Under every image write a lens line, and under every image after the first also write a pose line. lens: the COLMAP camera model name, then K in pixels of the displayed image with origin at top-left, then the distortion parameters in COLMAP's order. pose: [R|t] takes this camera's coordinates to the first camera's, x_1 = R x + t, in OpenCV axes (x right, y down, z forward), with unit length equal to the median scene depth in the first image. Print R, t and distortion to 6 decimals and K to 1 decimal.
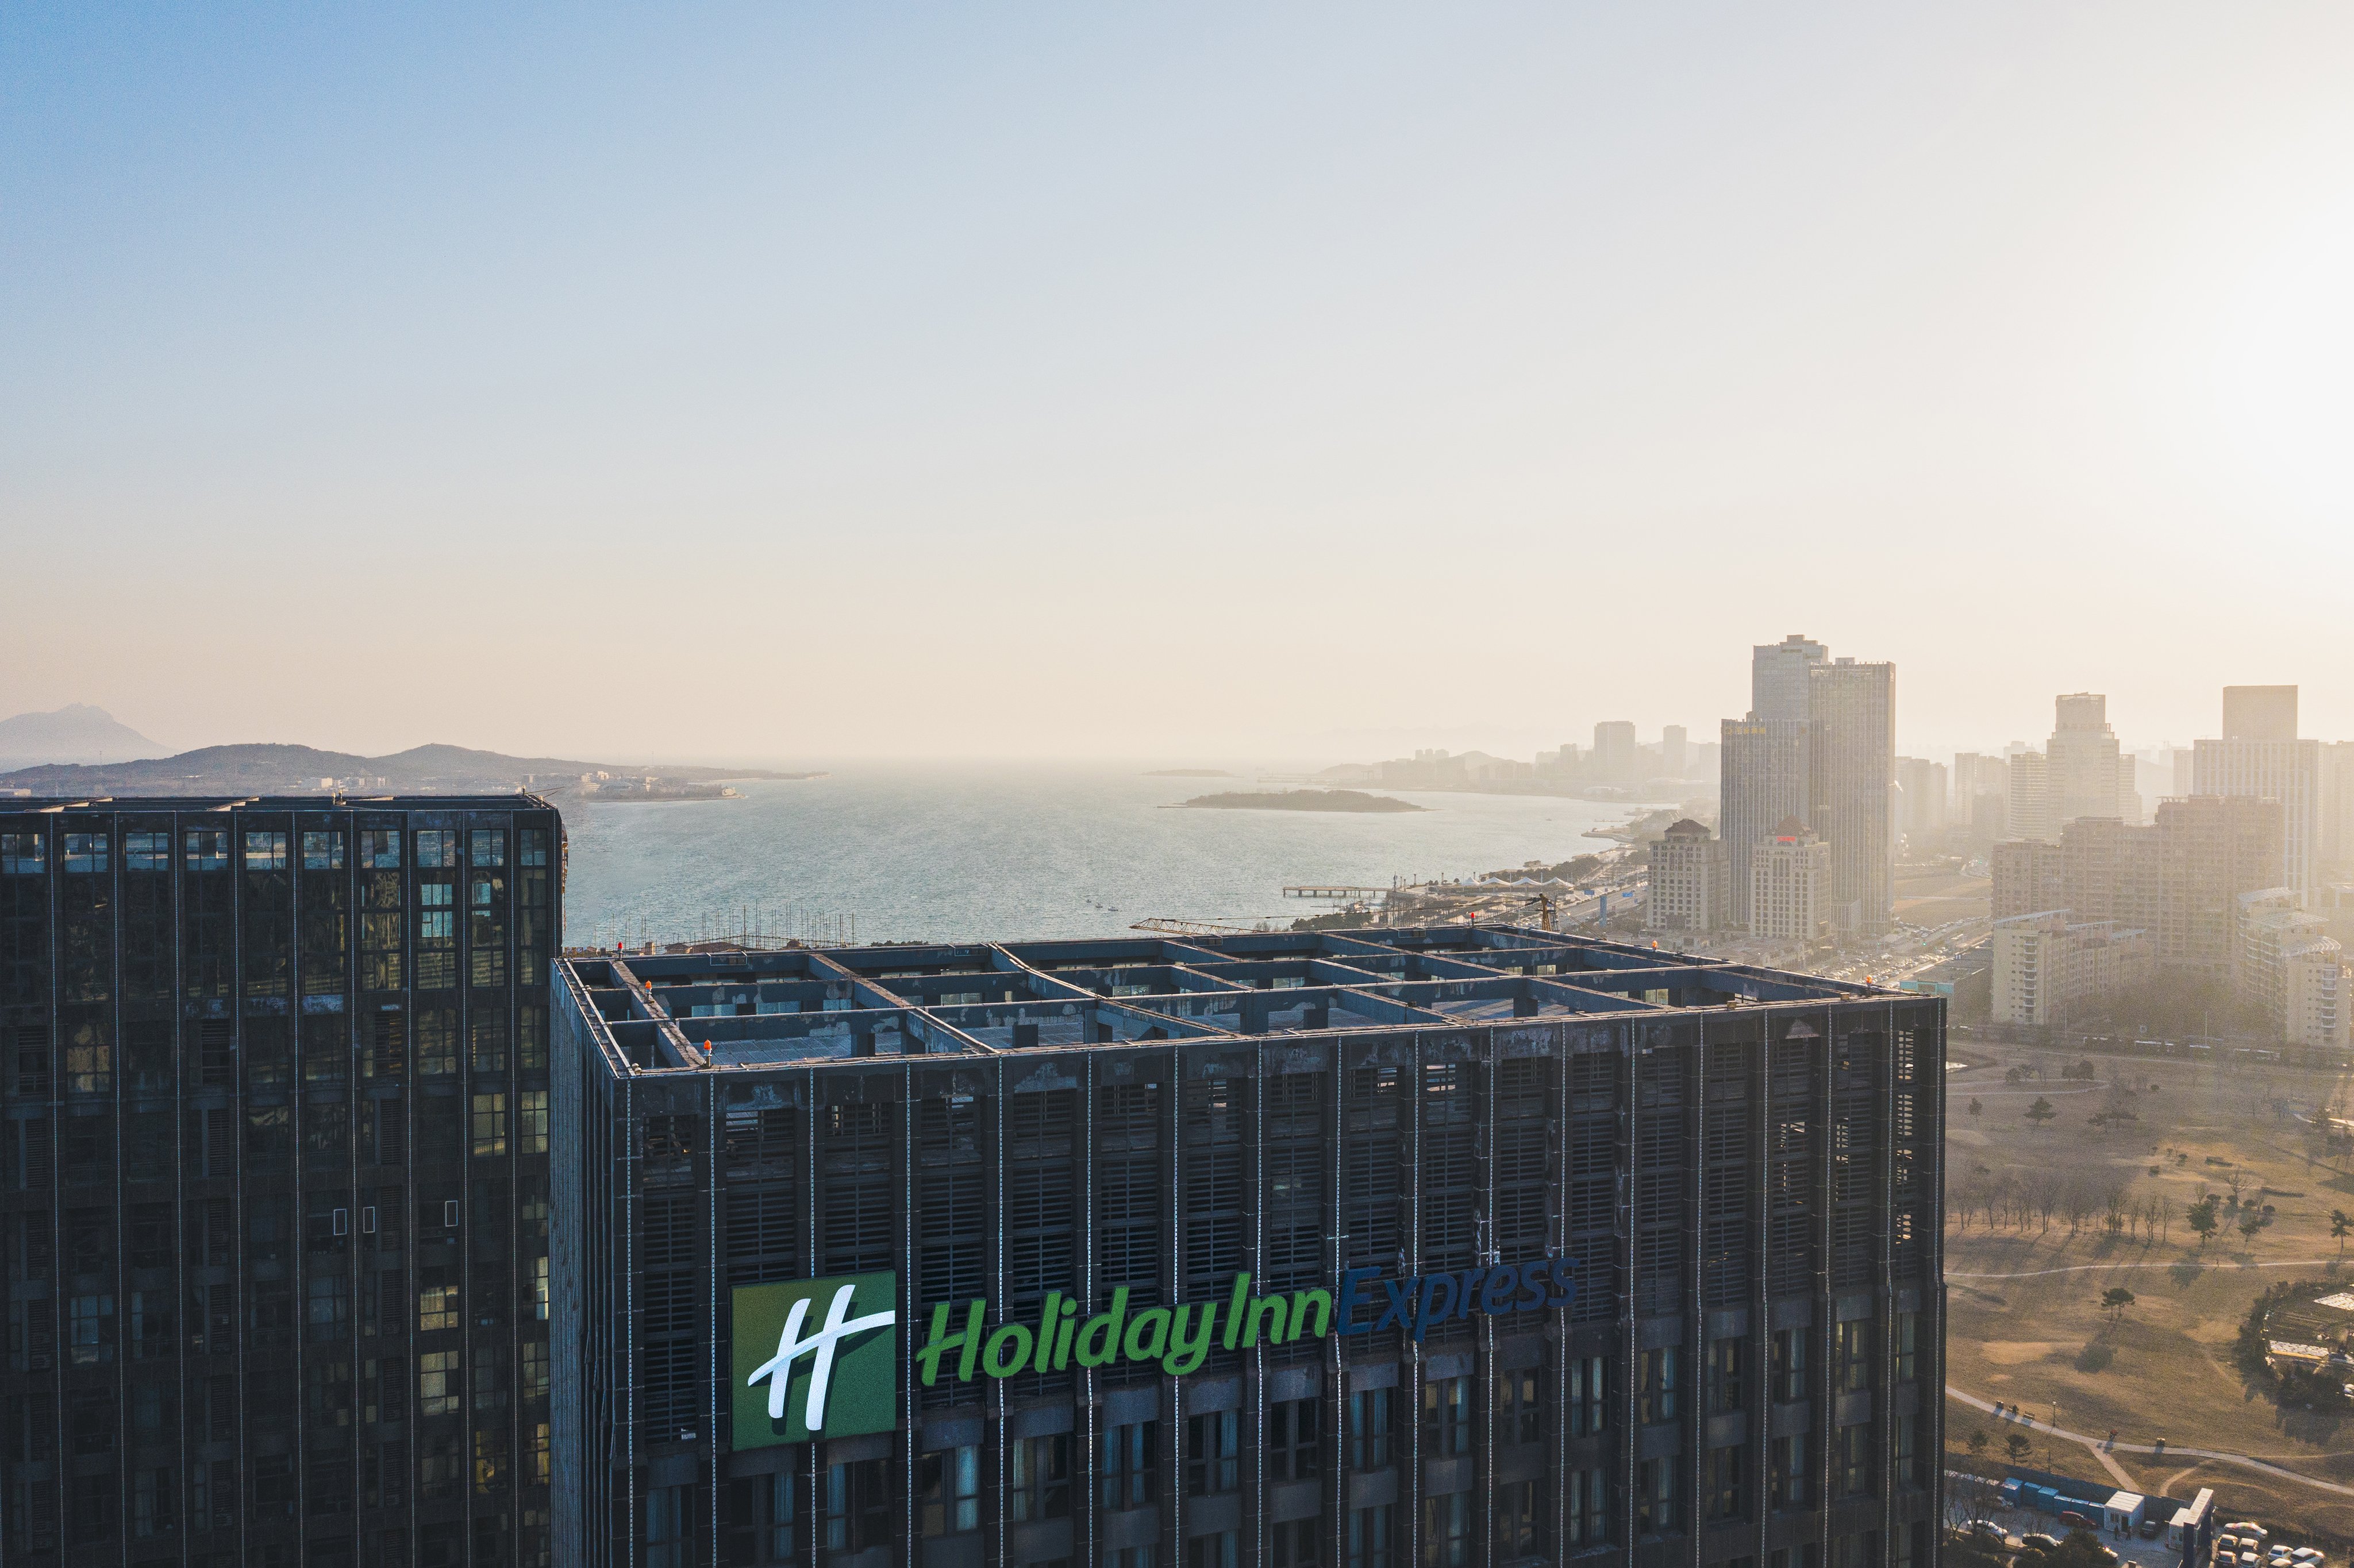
lens RADIAL K [[1895.2, 0, 1178.9], [0, 1895.2, 785.2], [0, 0, 1]] dist [0.006709, 0.005672]
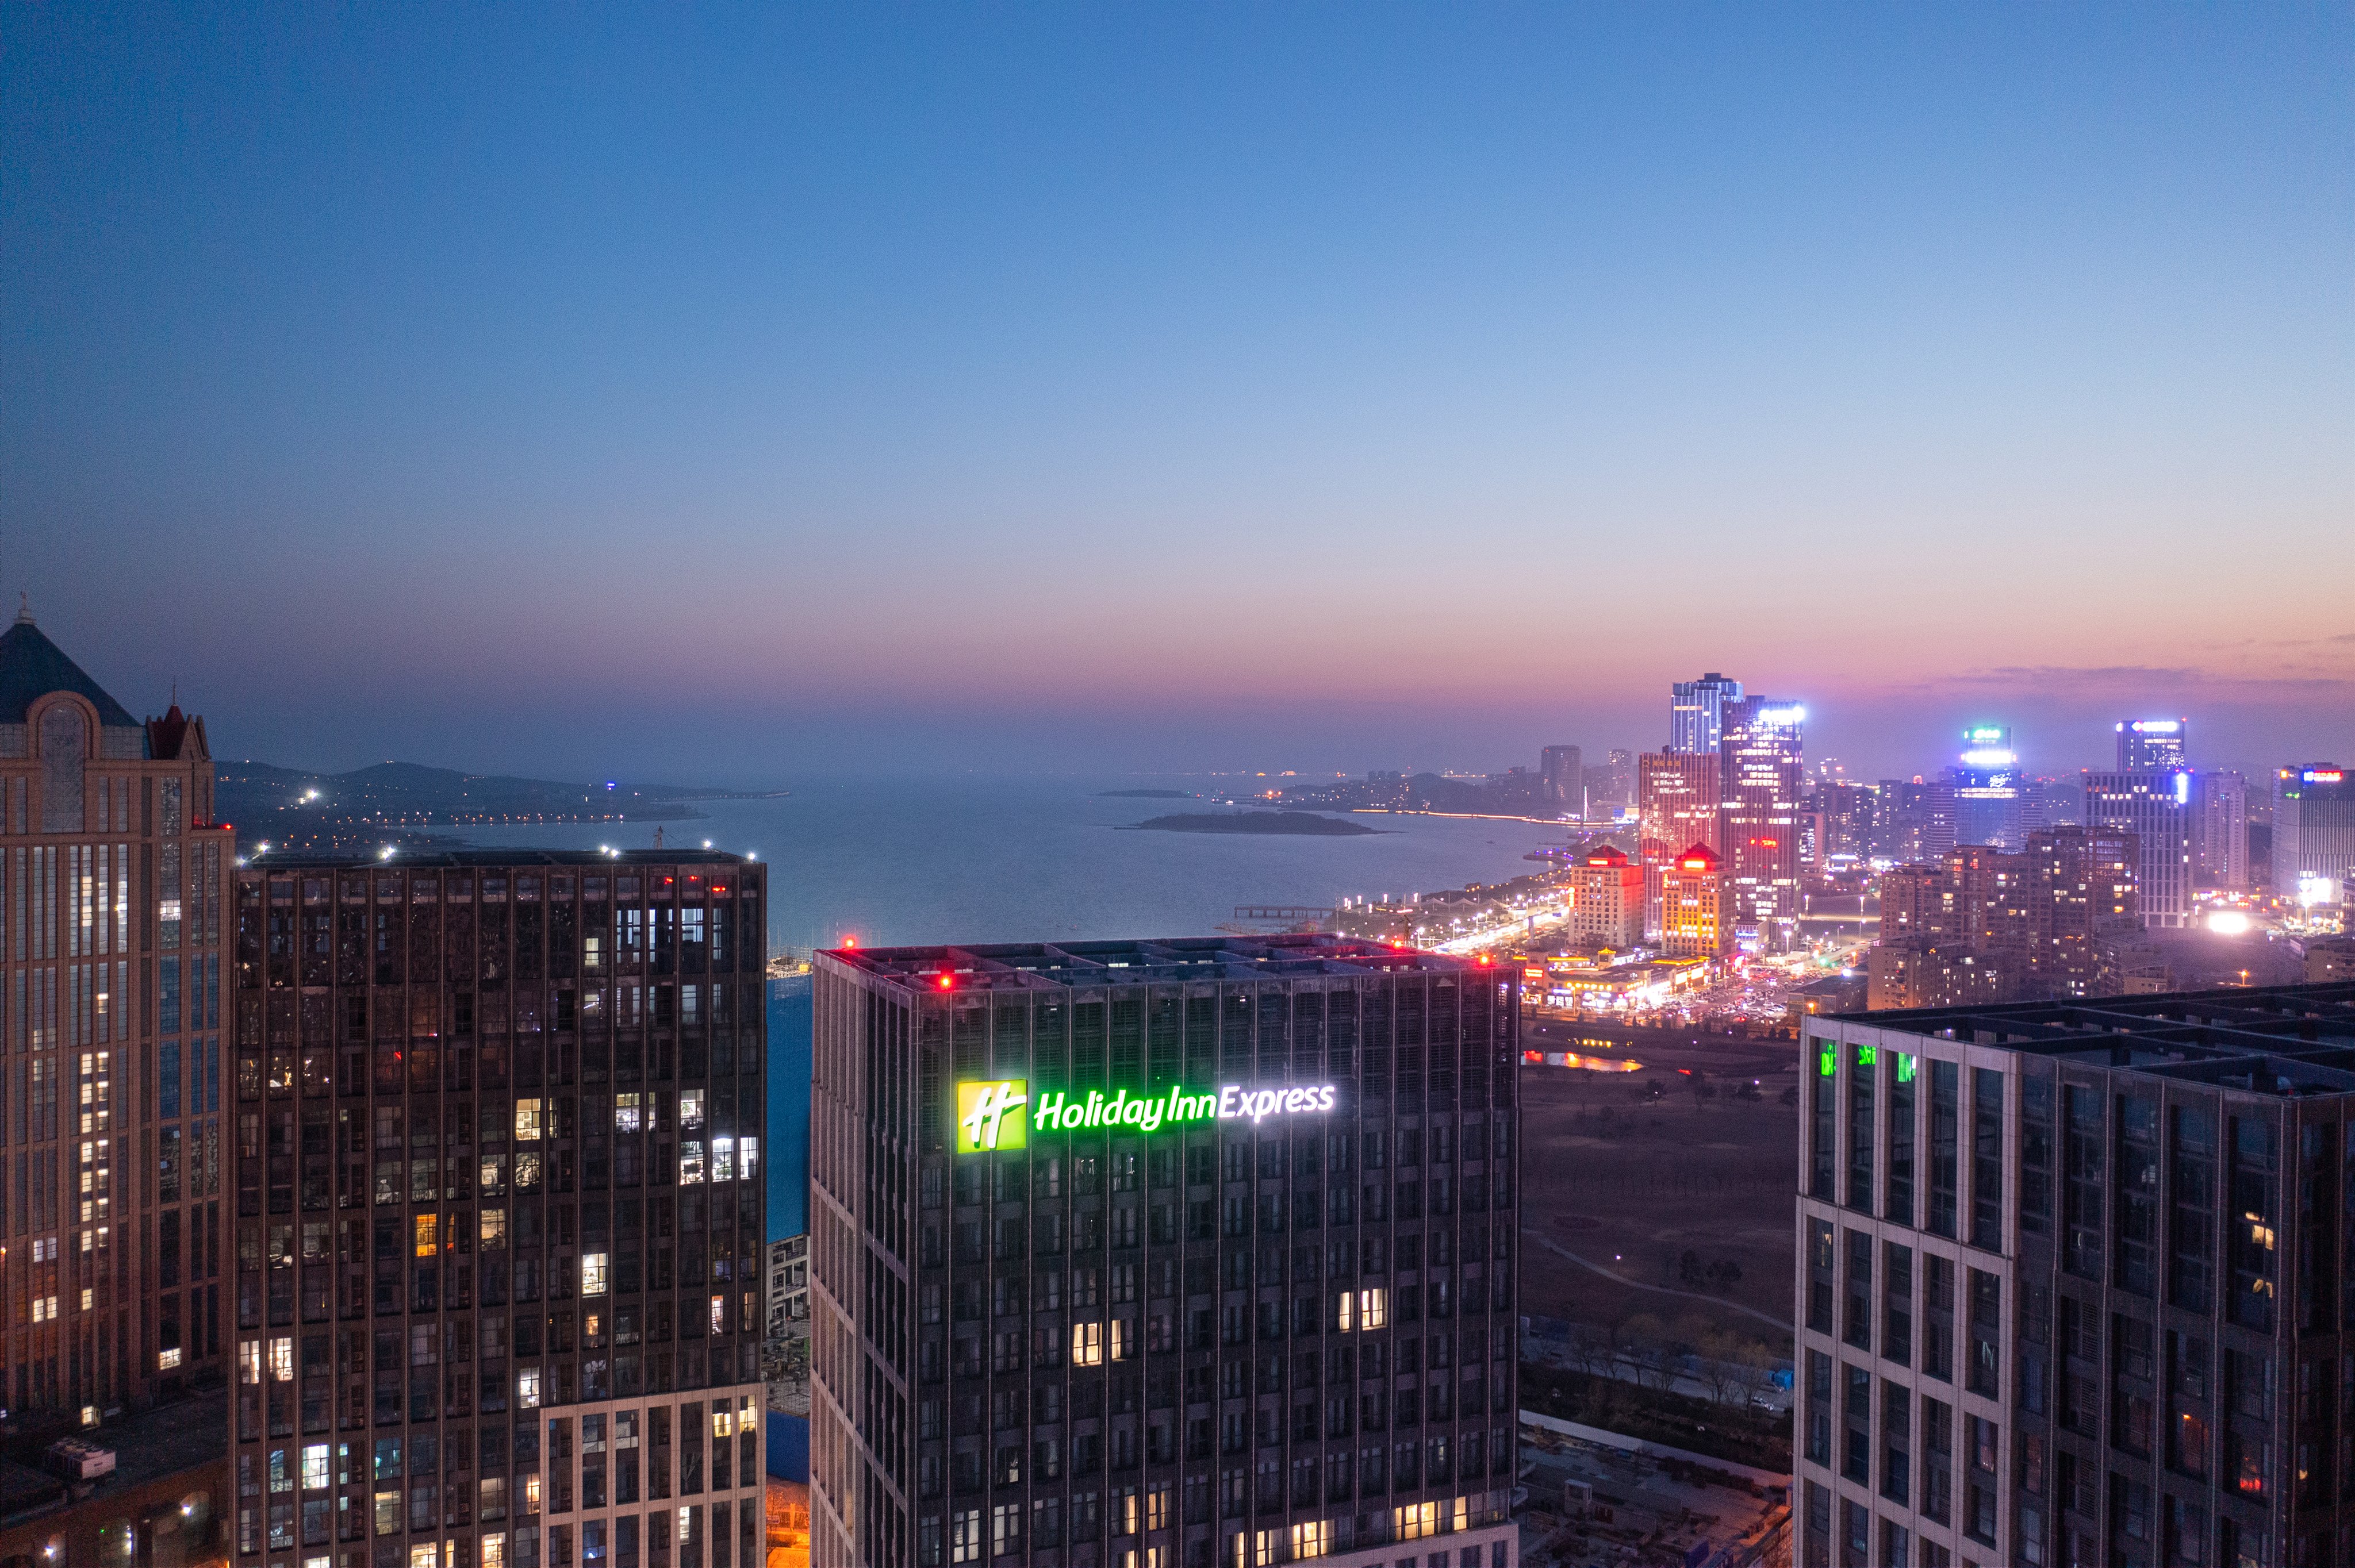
lens RADIAL K [[1895.9, 0, 1173.9], [0, 1895.9, 784.9], [0, 0, 1]] dist [0.006709, 0.005672]
pose [[0.999781, 0.002943, 0.020703, -0.016273], [-0.002737, 0.999947, -0.009968, -0.076704], [-0.020731, 0.009909, 0.999736, -1.252688]]
